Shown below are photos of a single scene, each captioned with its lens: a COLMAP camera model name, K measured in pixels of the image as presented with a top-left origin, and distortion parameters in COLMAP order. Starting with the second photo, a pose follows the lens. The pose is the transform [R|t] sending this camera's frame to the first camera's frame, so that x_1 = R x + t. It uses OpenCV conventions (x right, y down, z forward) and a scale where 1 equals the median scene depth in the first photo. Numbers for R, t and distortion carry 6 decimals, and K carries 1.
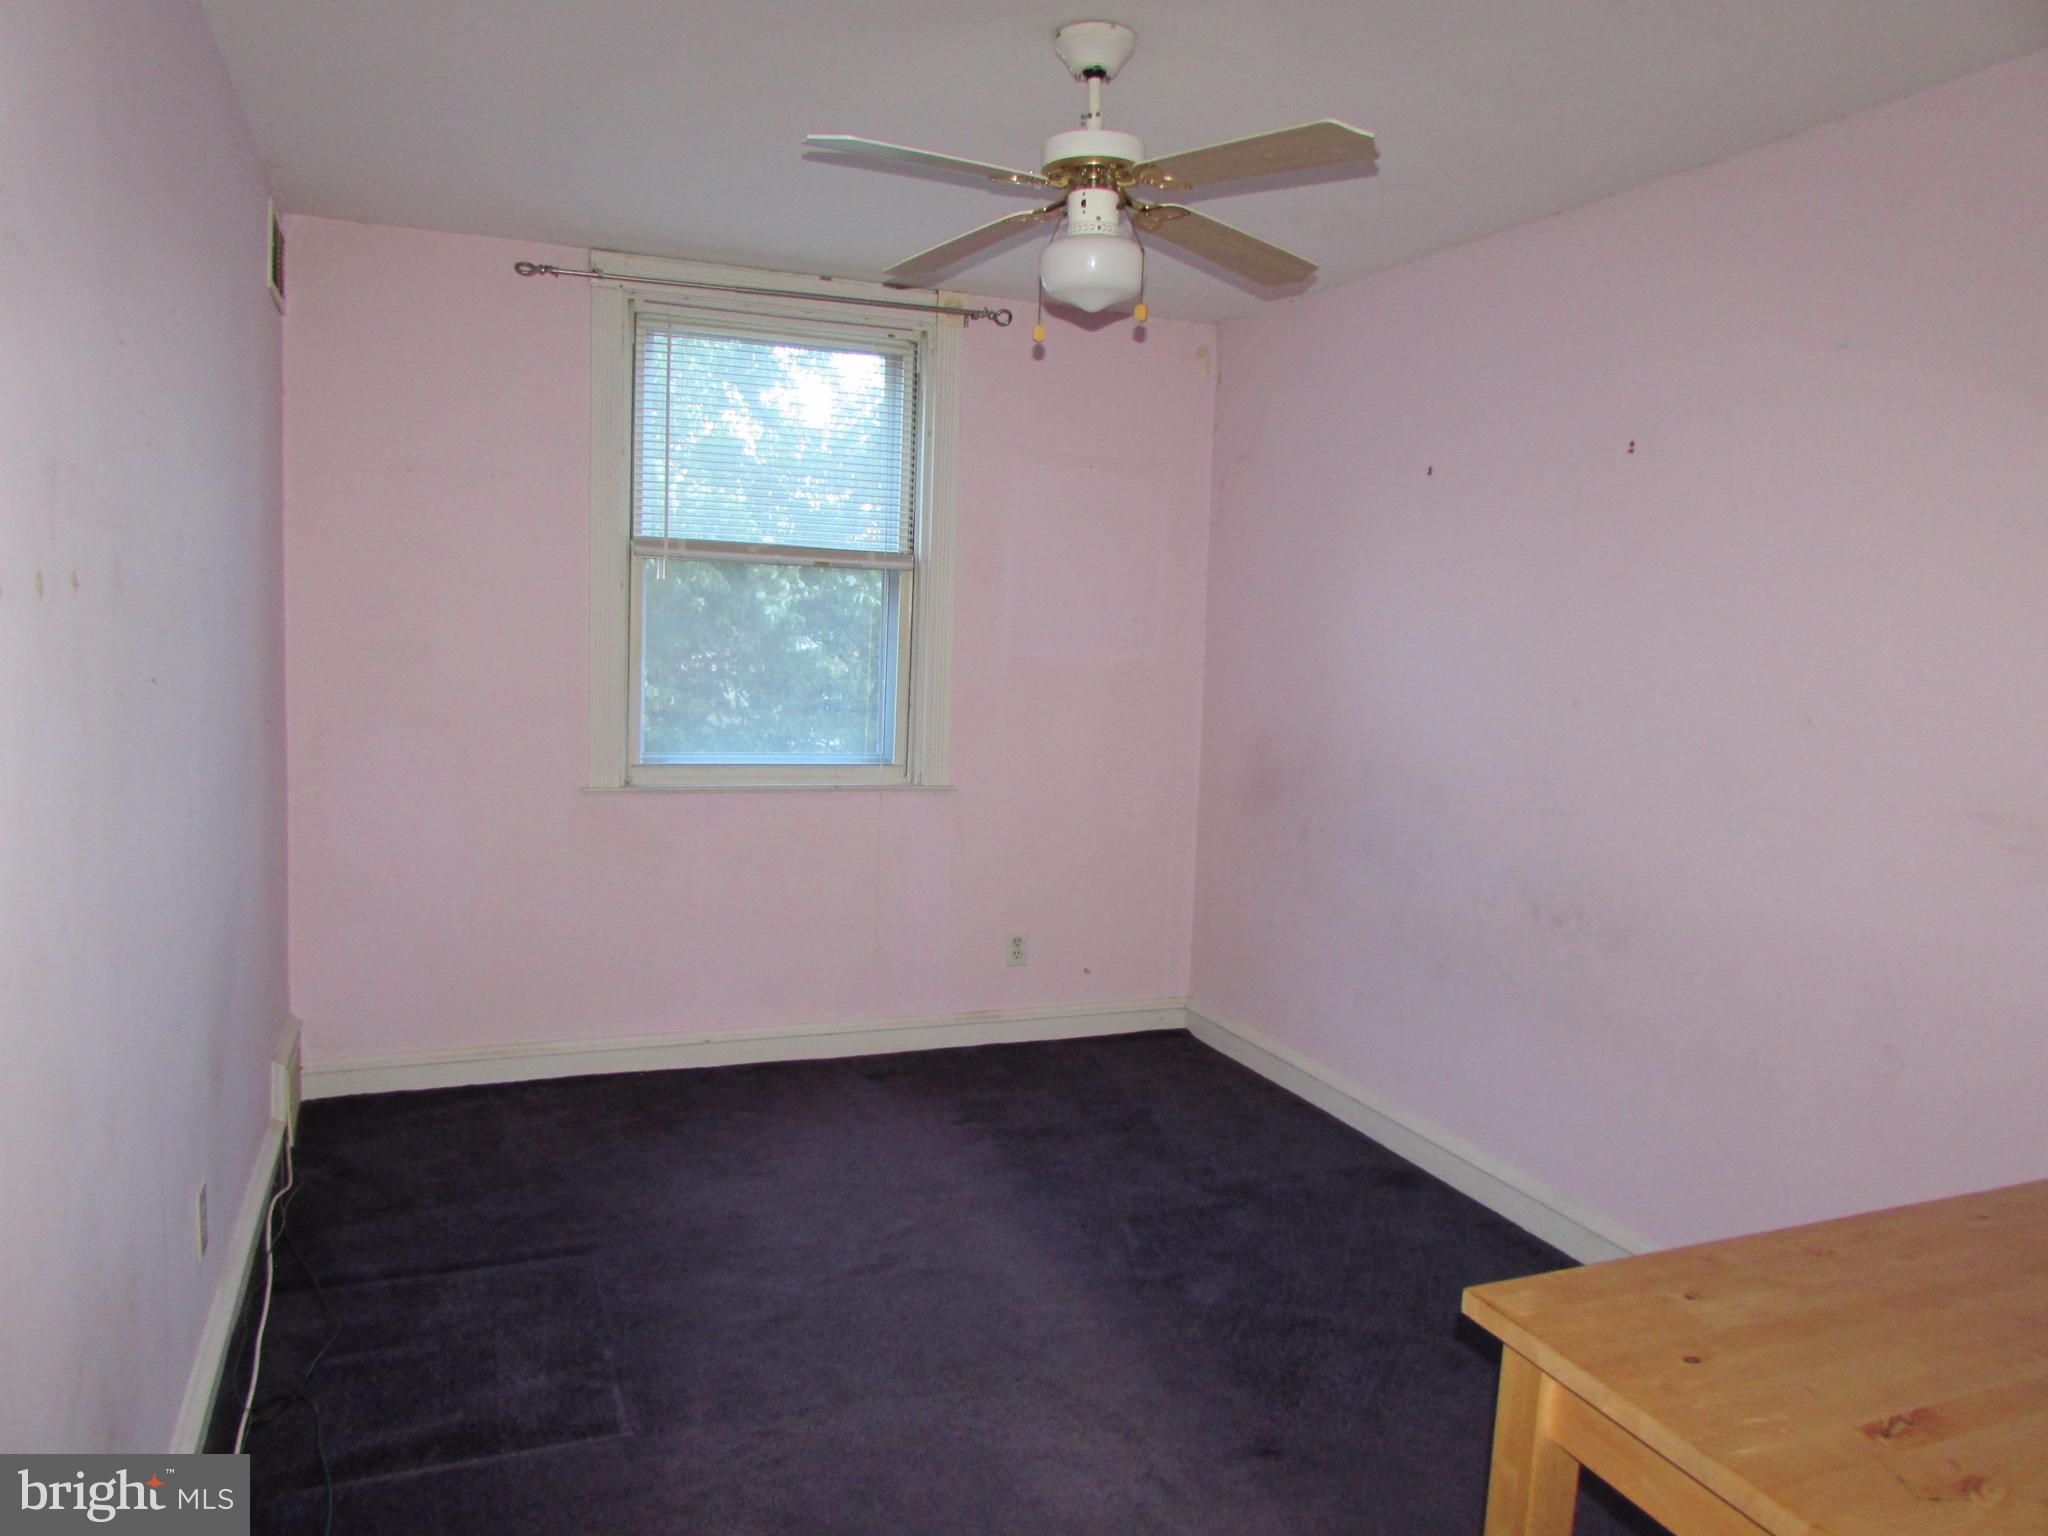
lens RADIAL K [[1447.6, 0, 1032.4], [0, 1447.6, 770.9], [0, 0, 1]] dist [-0.030899, 0.014453]
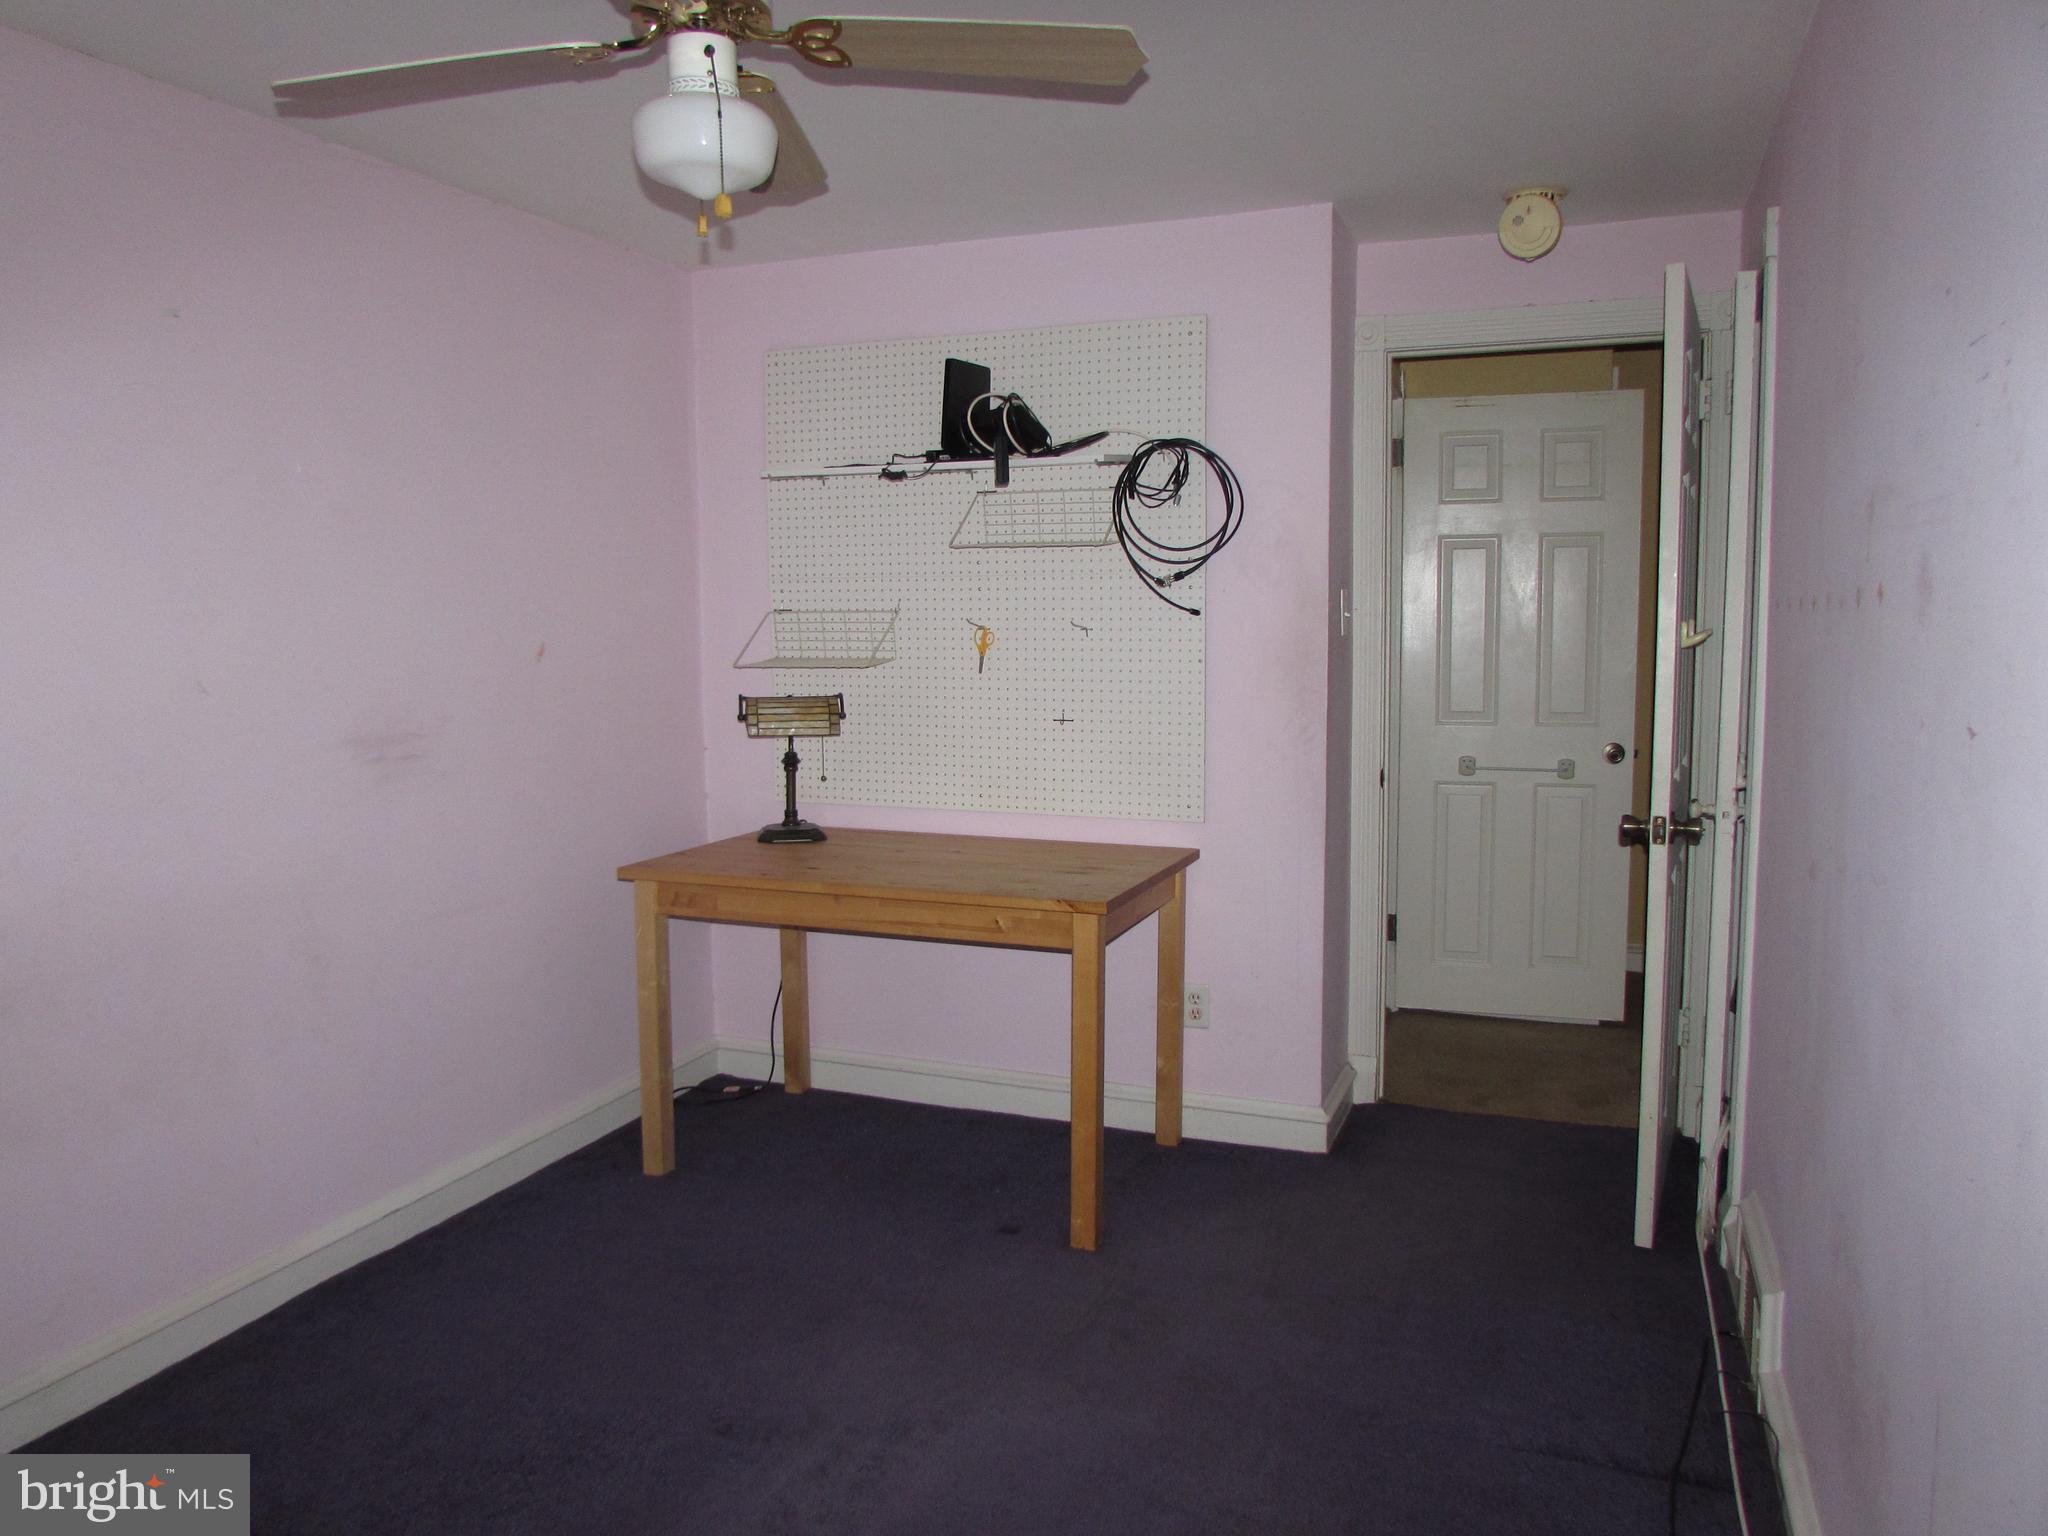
lens RADIAL K [[1449.6, 0, 1041.3], [0, 1449.6, 772.9], [0, 0, 1]] dist [-0.032055, 0.019748]
pose [[-0.724550, -0.109551, 0.680460, -0.616449], [0.058844, 0.973849, 0.219442, -0.178299], [-0.686705, 0.199038, -0.699156, 1.433993]]
